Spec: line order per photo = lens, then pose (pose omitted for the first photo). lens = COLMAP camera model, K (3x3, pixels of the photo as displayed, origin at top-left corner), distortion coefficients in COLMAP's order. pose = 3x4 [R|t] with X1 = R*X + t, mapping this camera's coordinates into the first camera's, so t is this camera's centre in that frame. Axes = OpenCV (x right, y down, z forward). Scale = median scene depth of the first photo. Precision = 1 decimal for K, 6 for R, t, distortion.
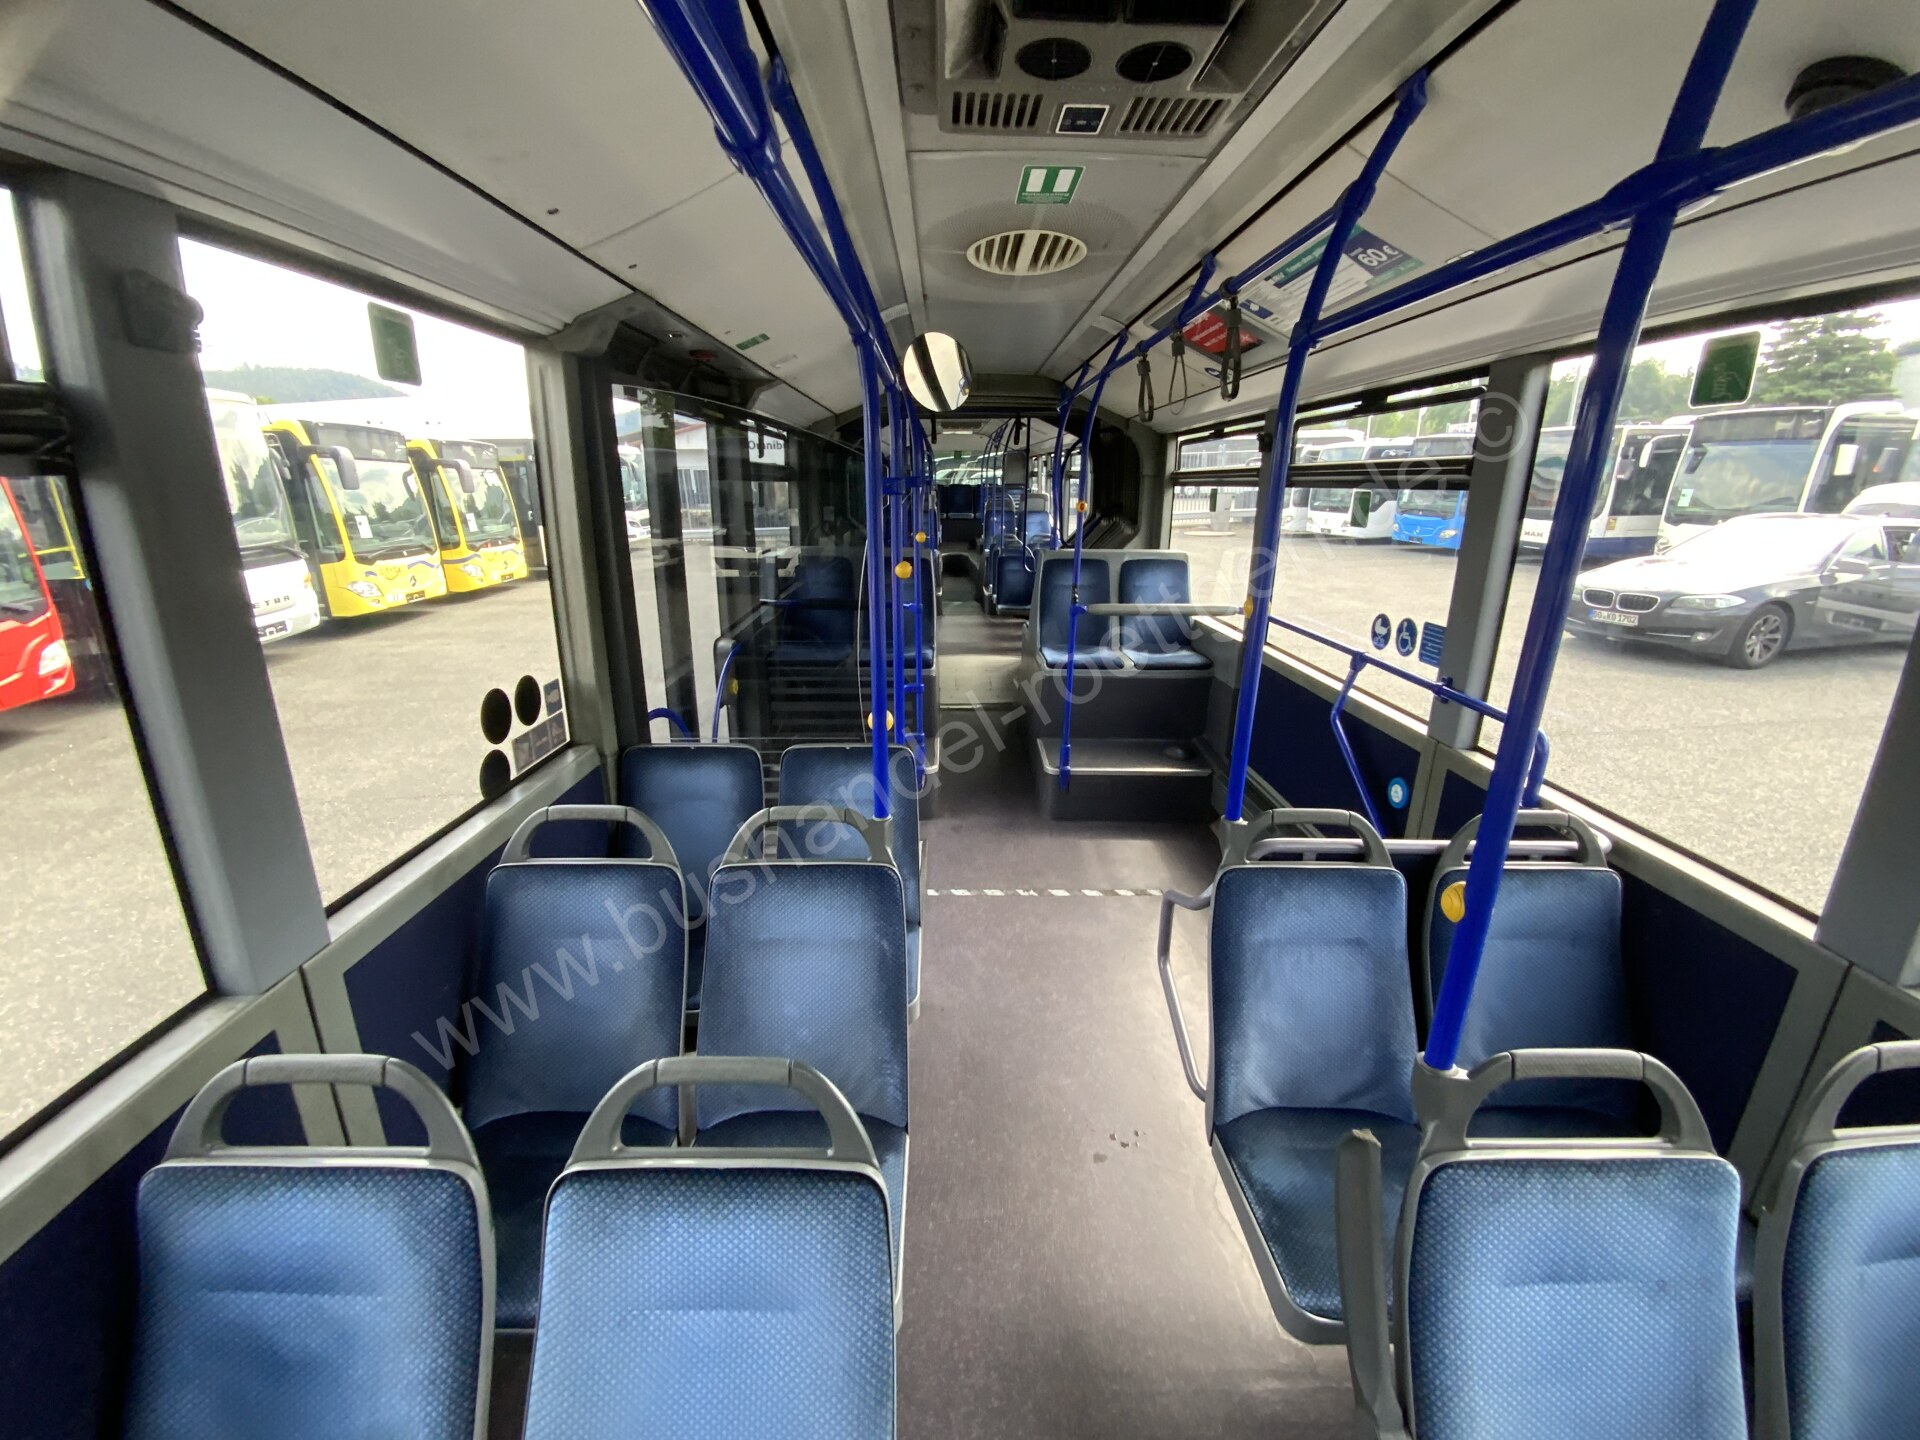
lens RADIAL K [[786.3, 0, 976.1], [0, 786.3, 714.0], [0, 0, 1]] dist [-0.007285, -0.006918]
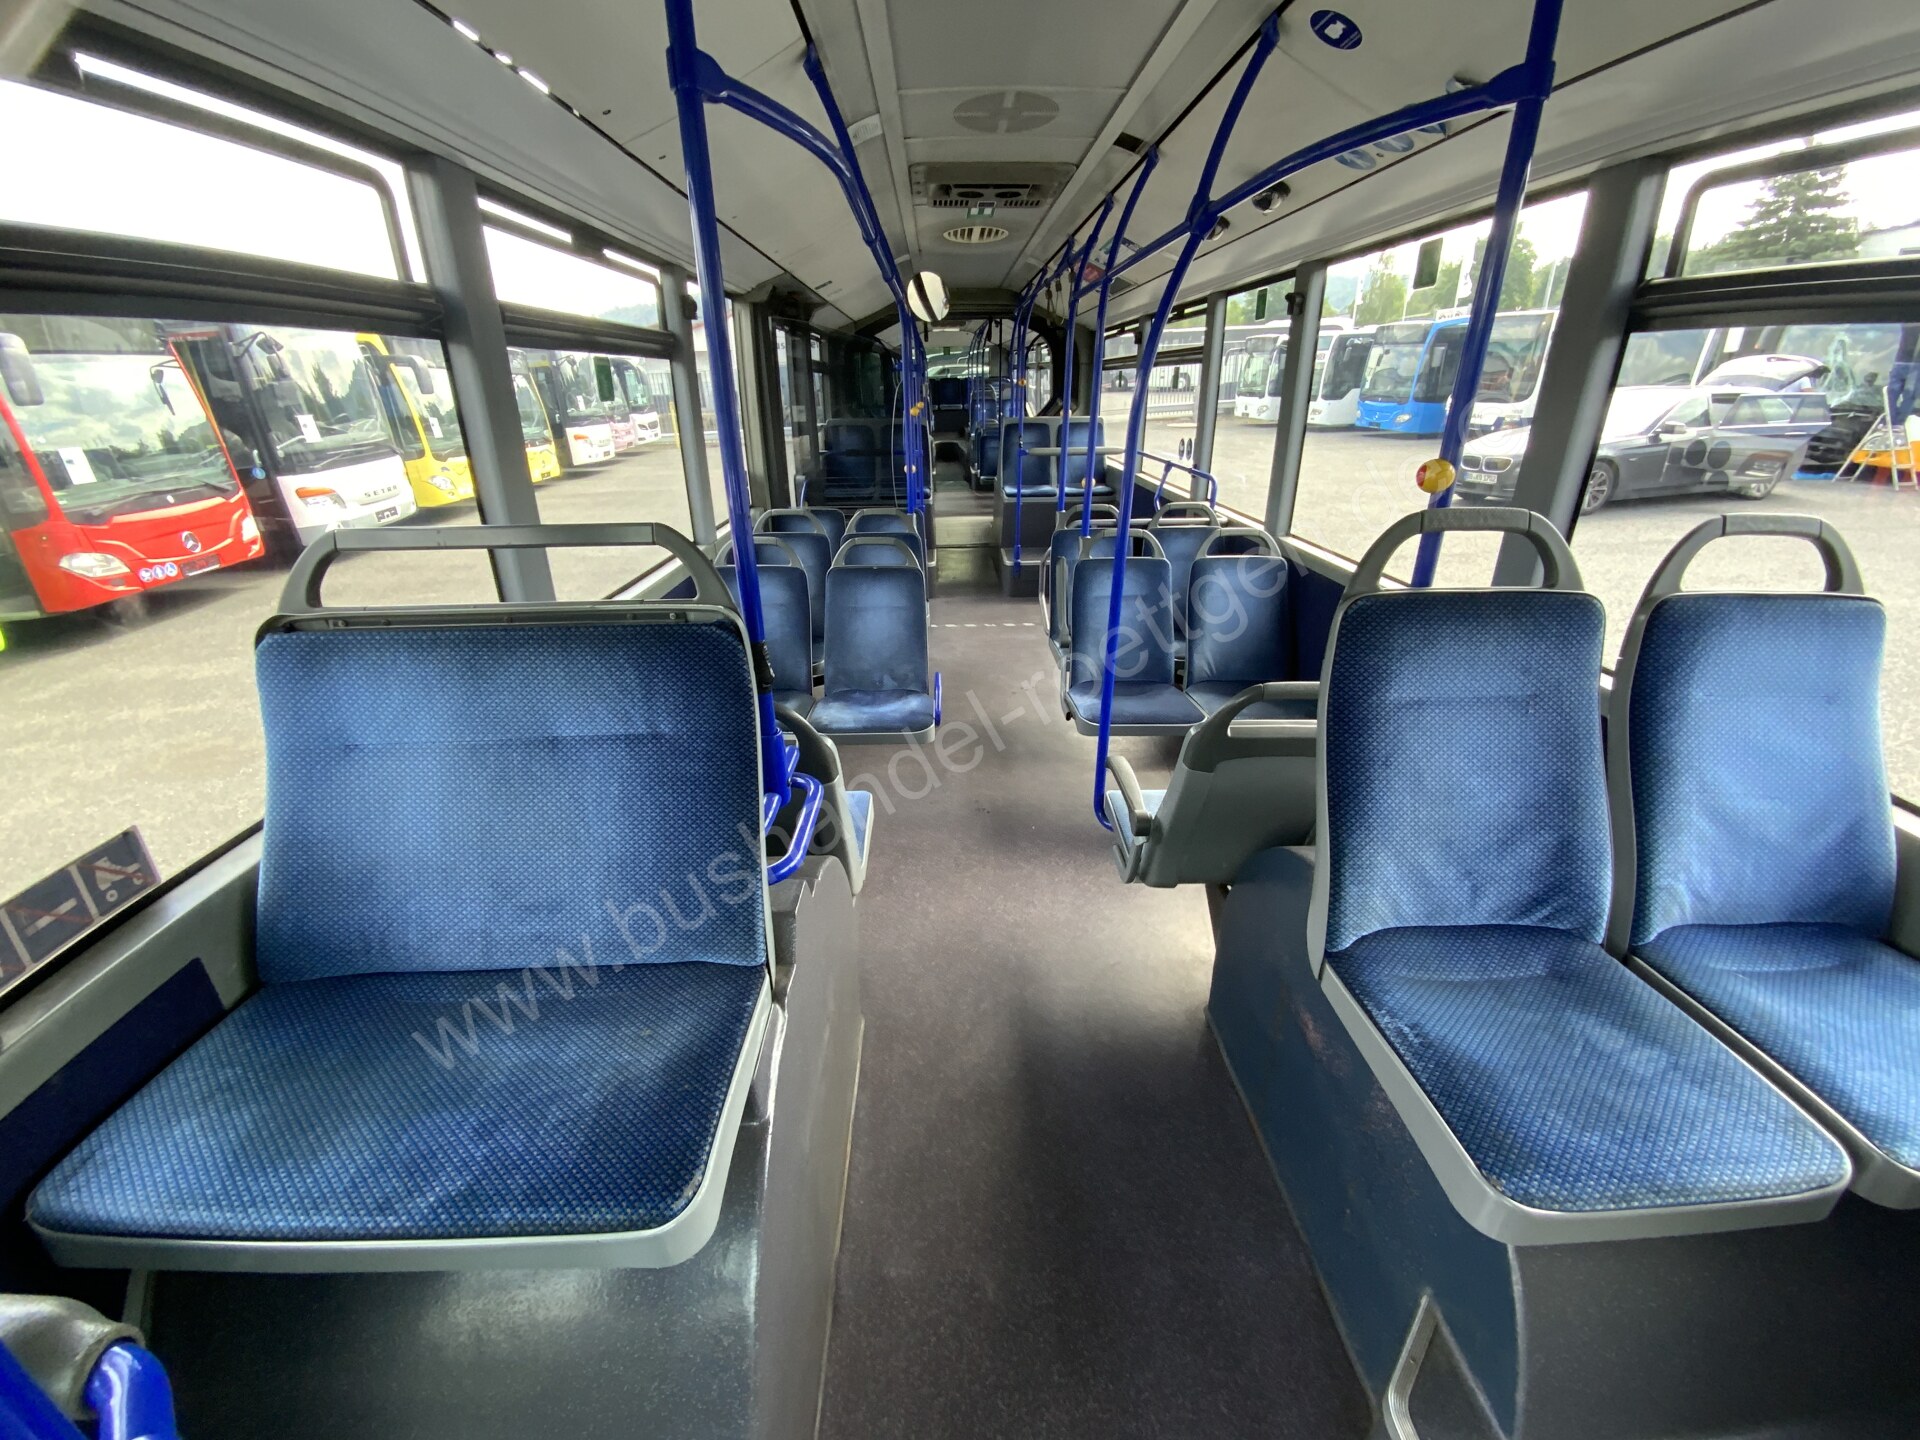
lens RADIAL K [[786.3, 0, 967.8], [0, 786.3, 717.7], [0, 0, 1]] dist [-0.007285, -0.006918]
pose [[0.999811, -0.016970, -0.009510, 0.025378], [0.017972, 0.992892, 0.117657, 0.188366], [0.007446, -0.117806, 0.993009, -0.563437]]
